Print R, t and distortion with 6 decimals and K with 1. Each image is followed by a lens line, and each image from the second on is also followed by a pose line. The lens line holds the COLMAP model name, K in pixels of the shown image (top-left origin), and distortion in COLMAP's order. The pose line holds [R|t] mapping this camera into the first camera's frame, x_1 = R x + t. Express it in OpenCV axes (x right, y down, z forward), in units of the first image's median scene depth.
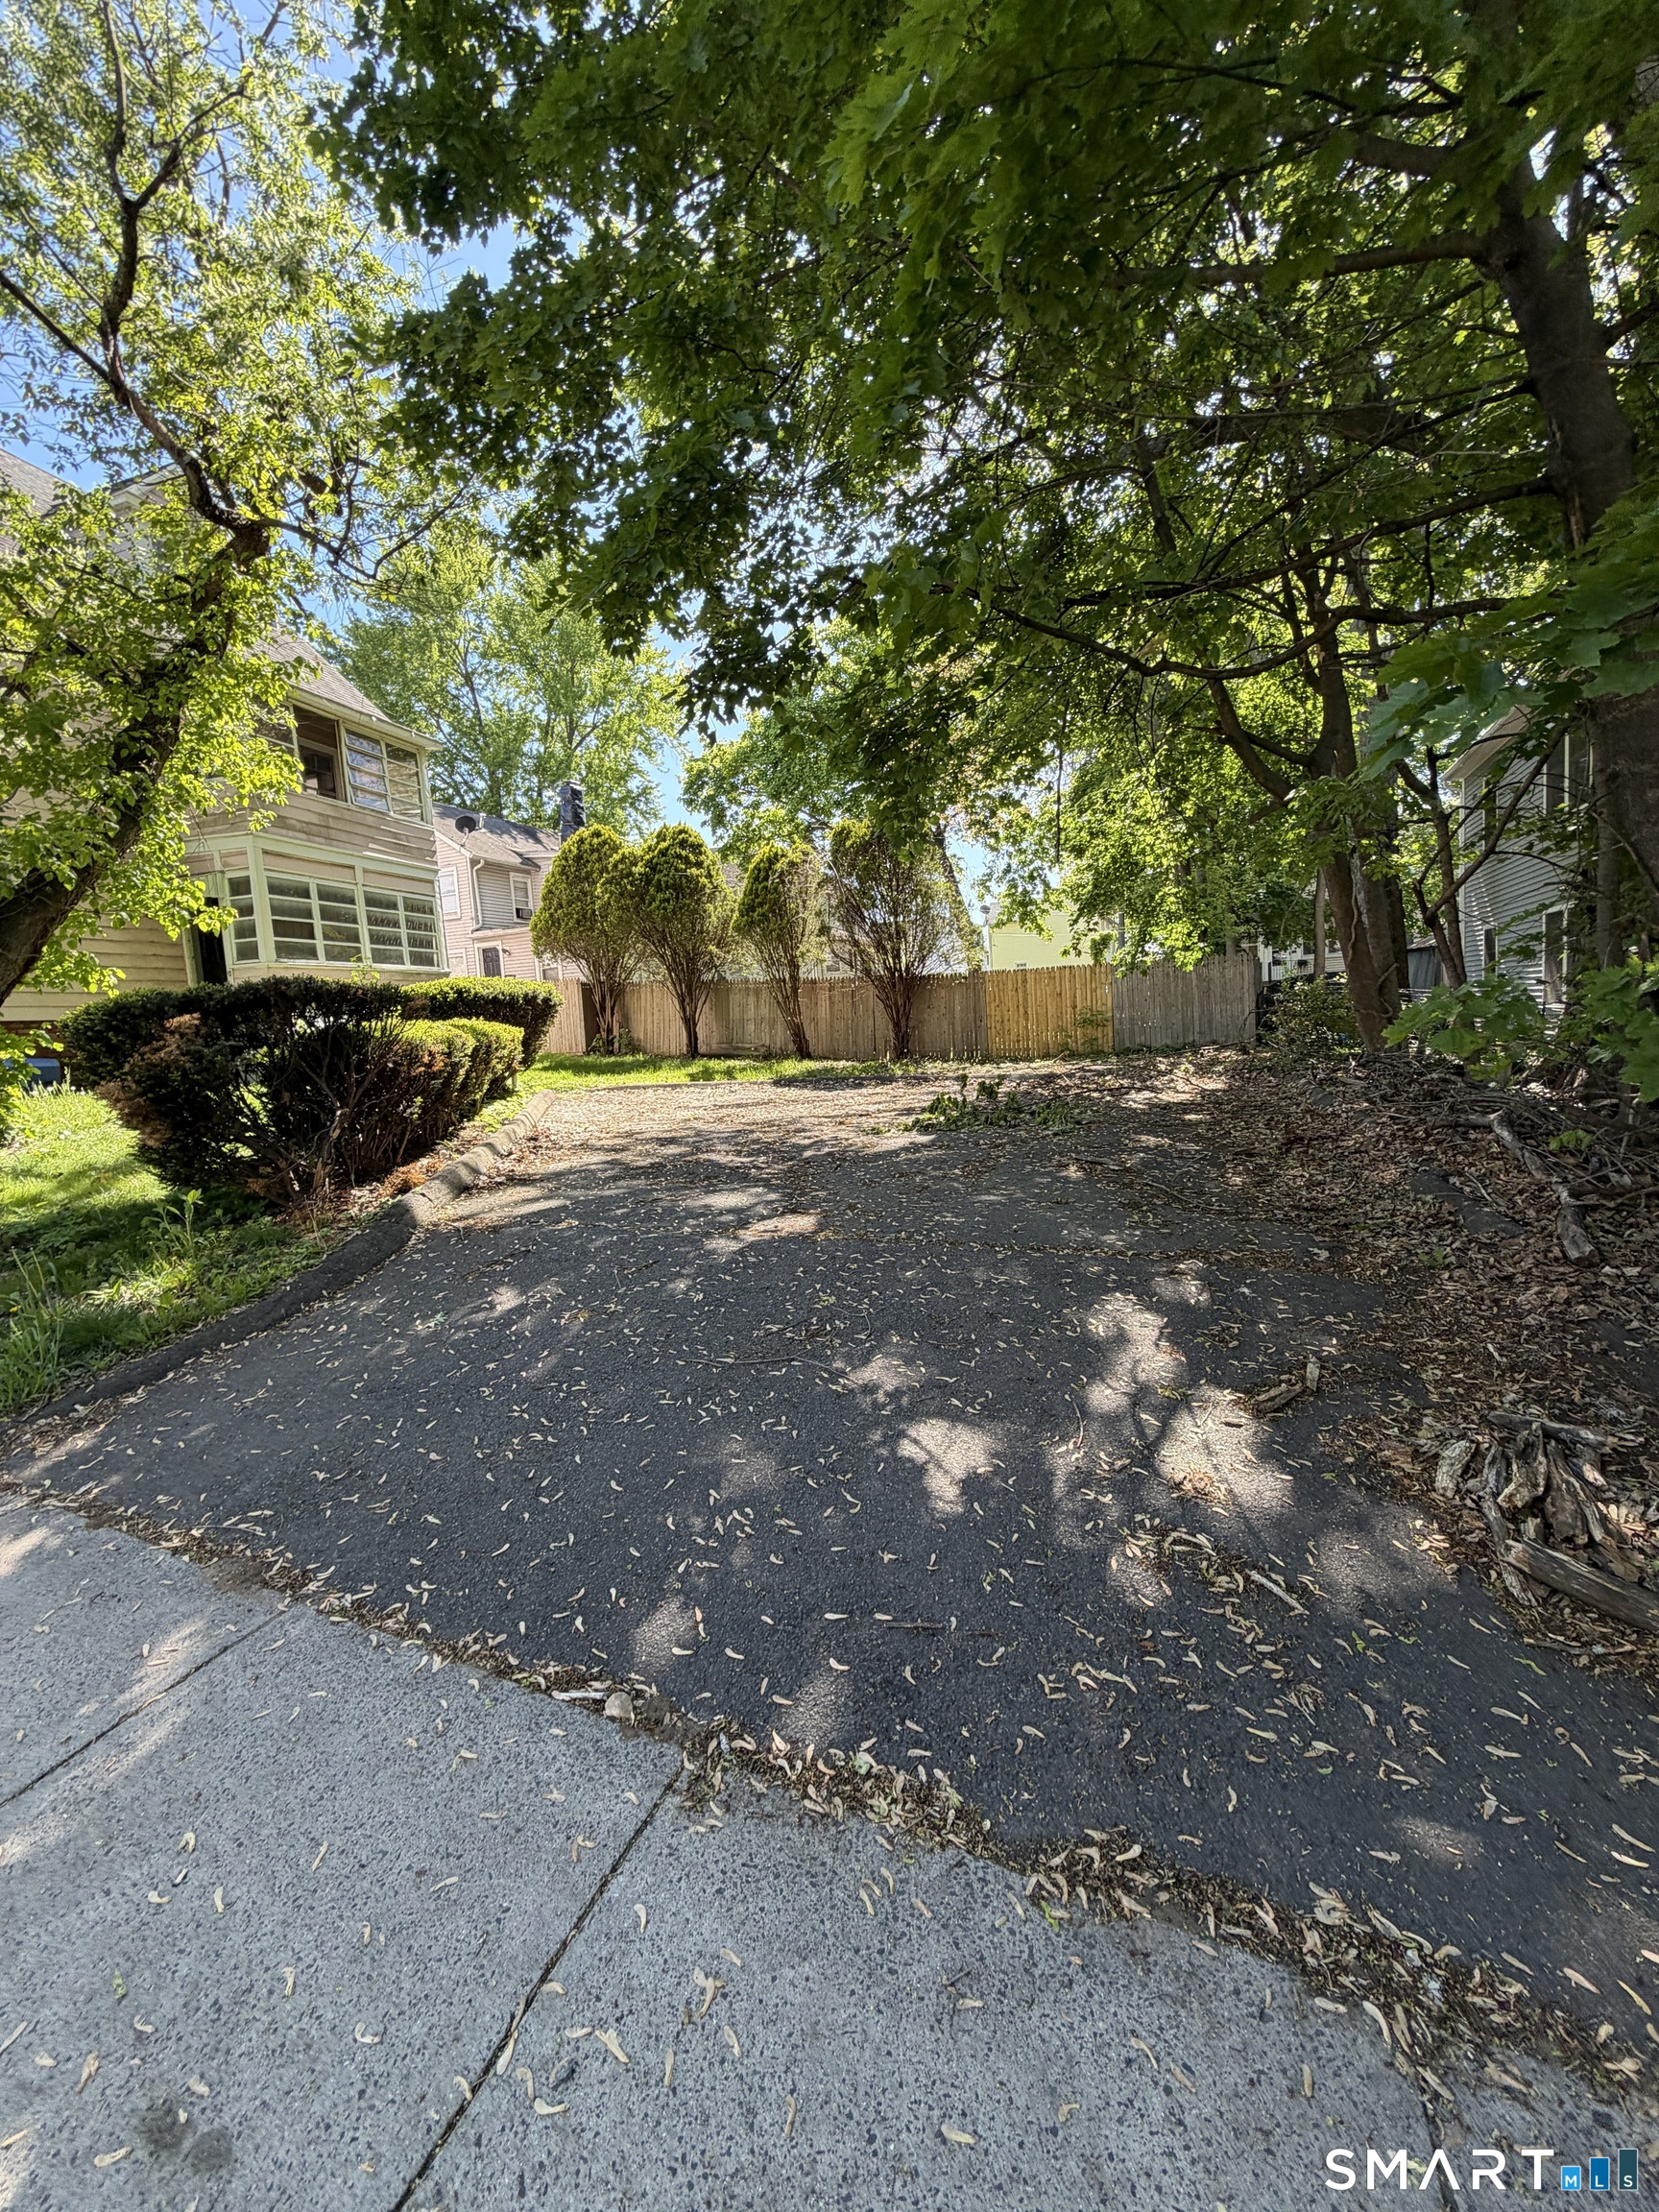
lens RADIAL K [[885.7, 0, 829.5], [0, 885.7, 1106.0], [0, 0, 1]] dist [-0.000092, 0.000021]
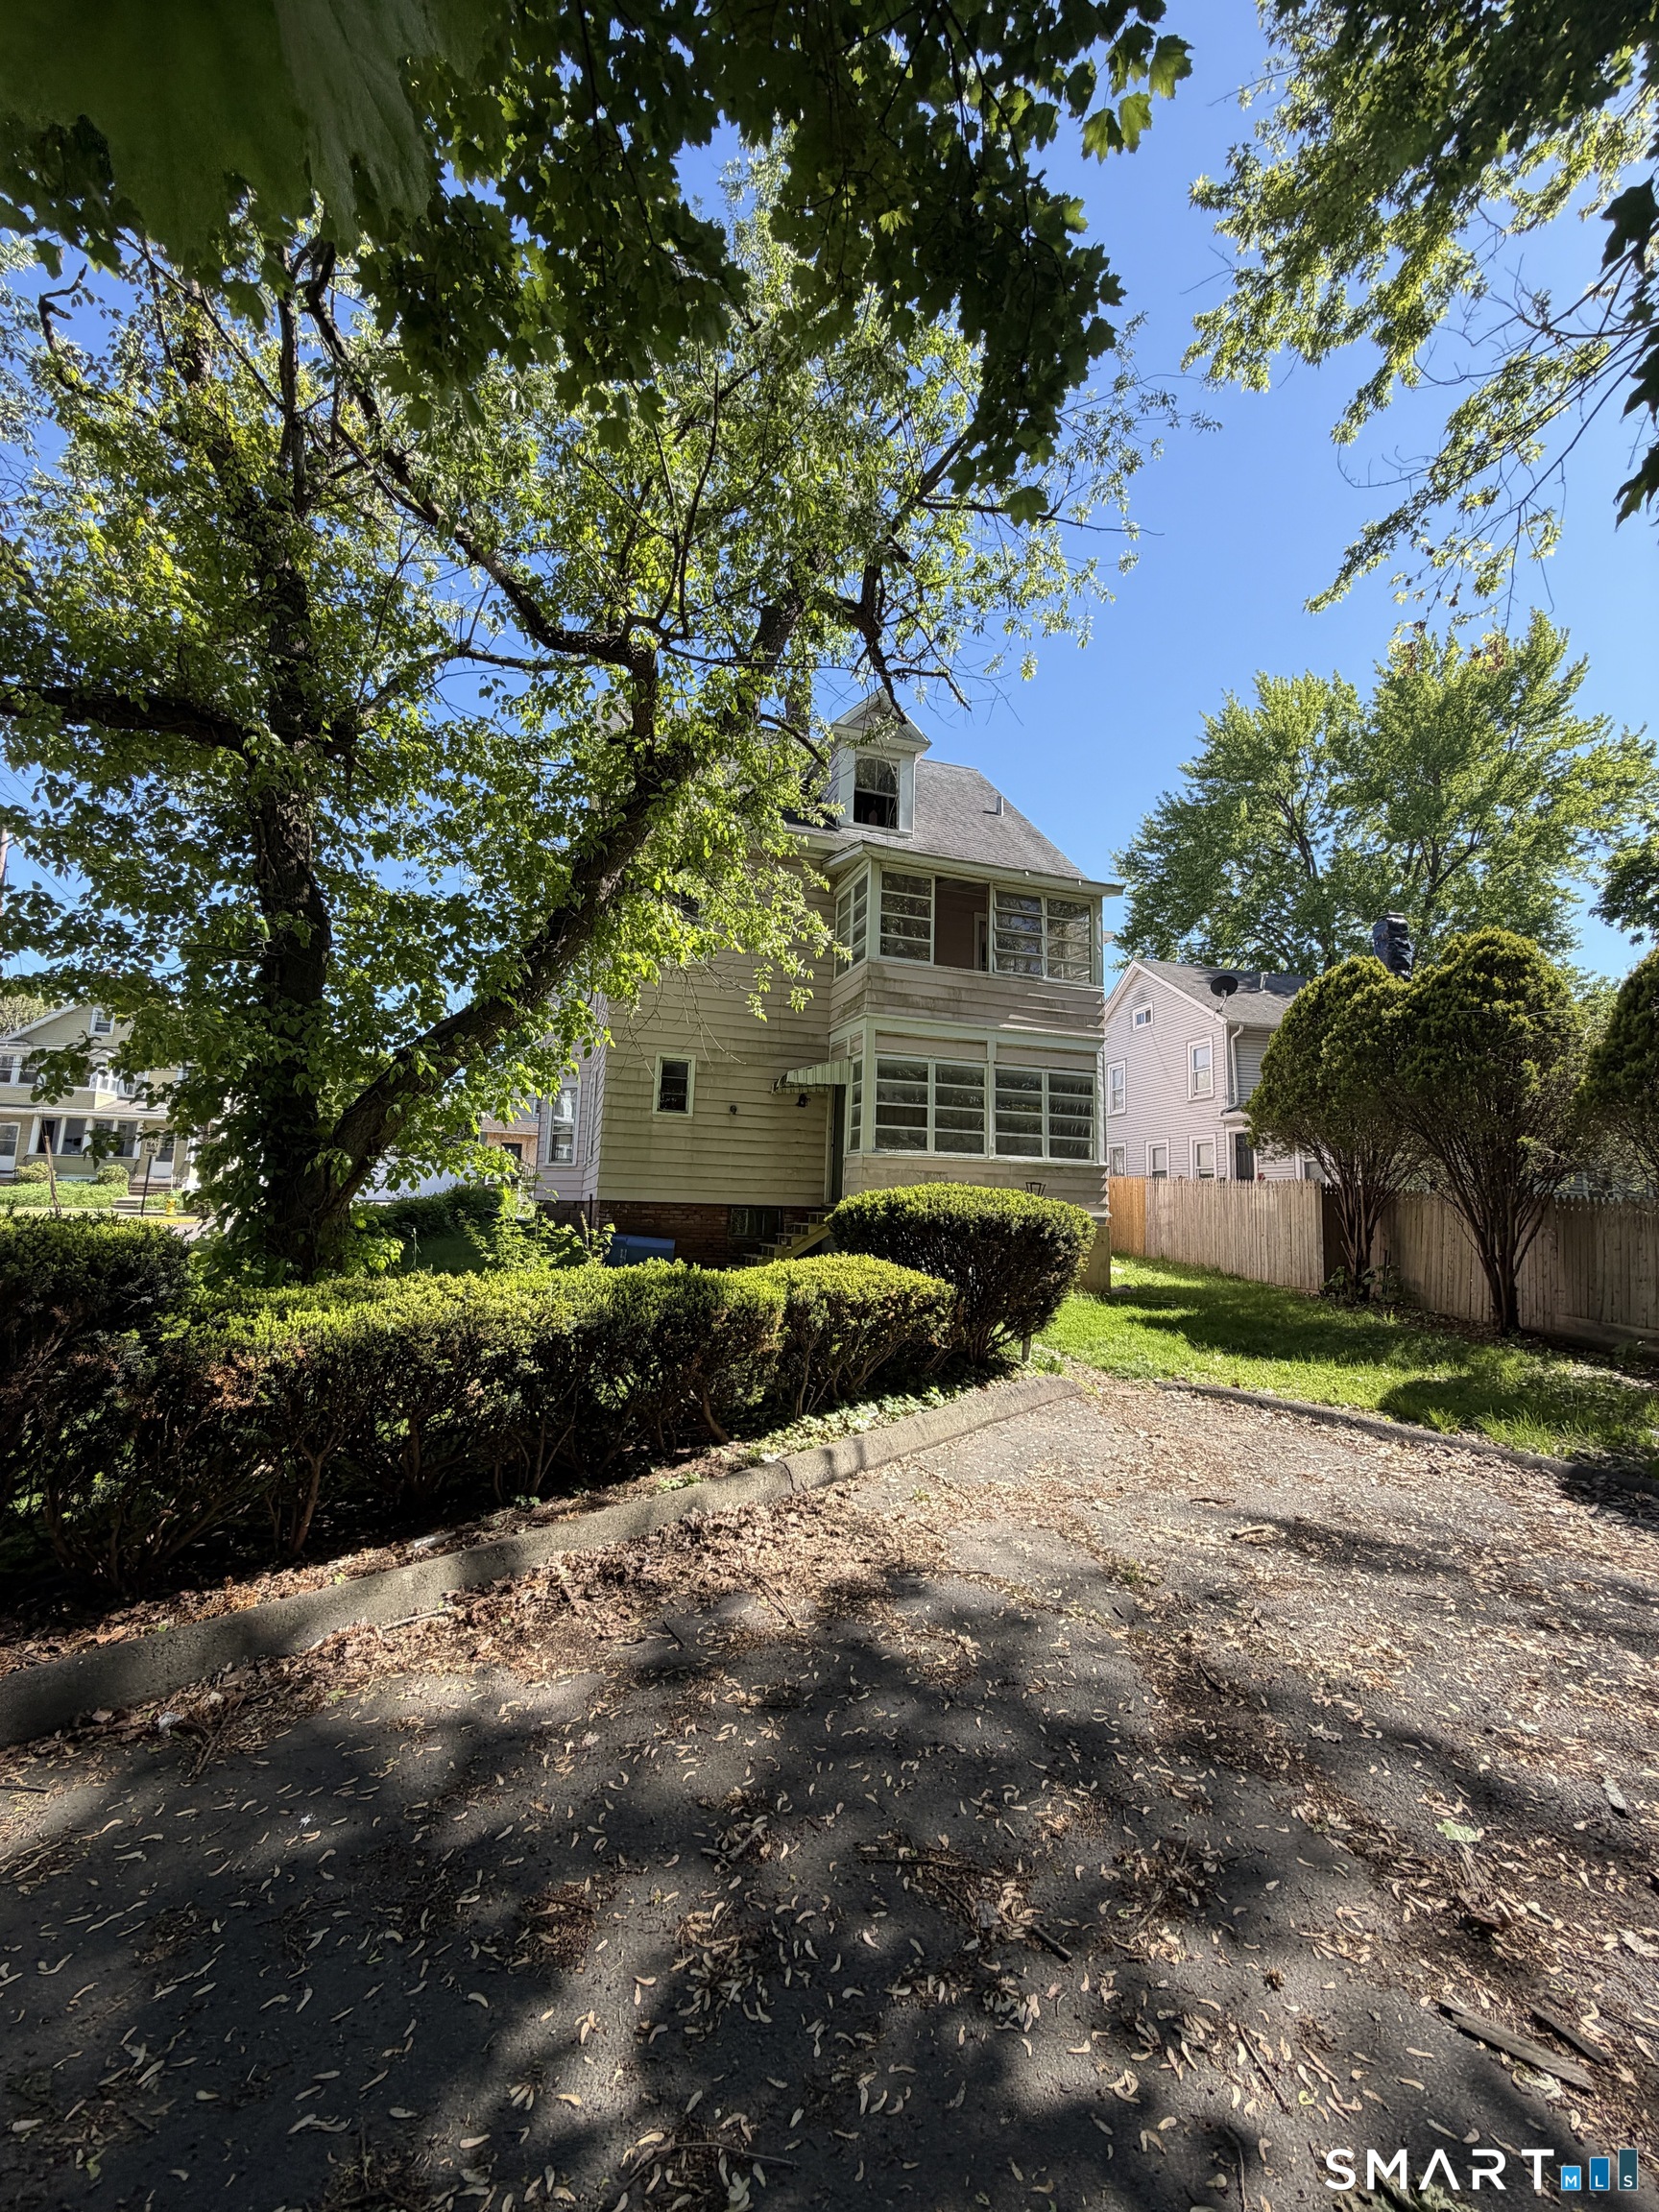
lens RADIAL K [[885.7, 0, 829.5], [0, 885.7, 1106.0], [0, 0, 1]] dist [-0.000092, 0.000021]
pose [[0.580867, -0.021191, -0.813723, 0.066000], [-0.141928, 0.981712, -0.126880, -0.074166], [0.801530, 0.189191, 0.567236, 0.377186]]
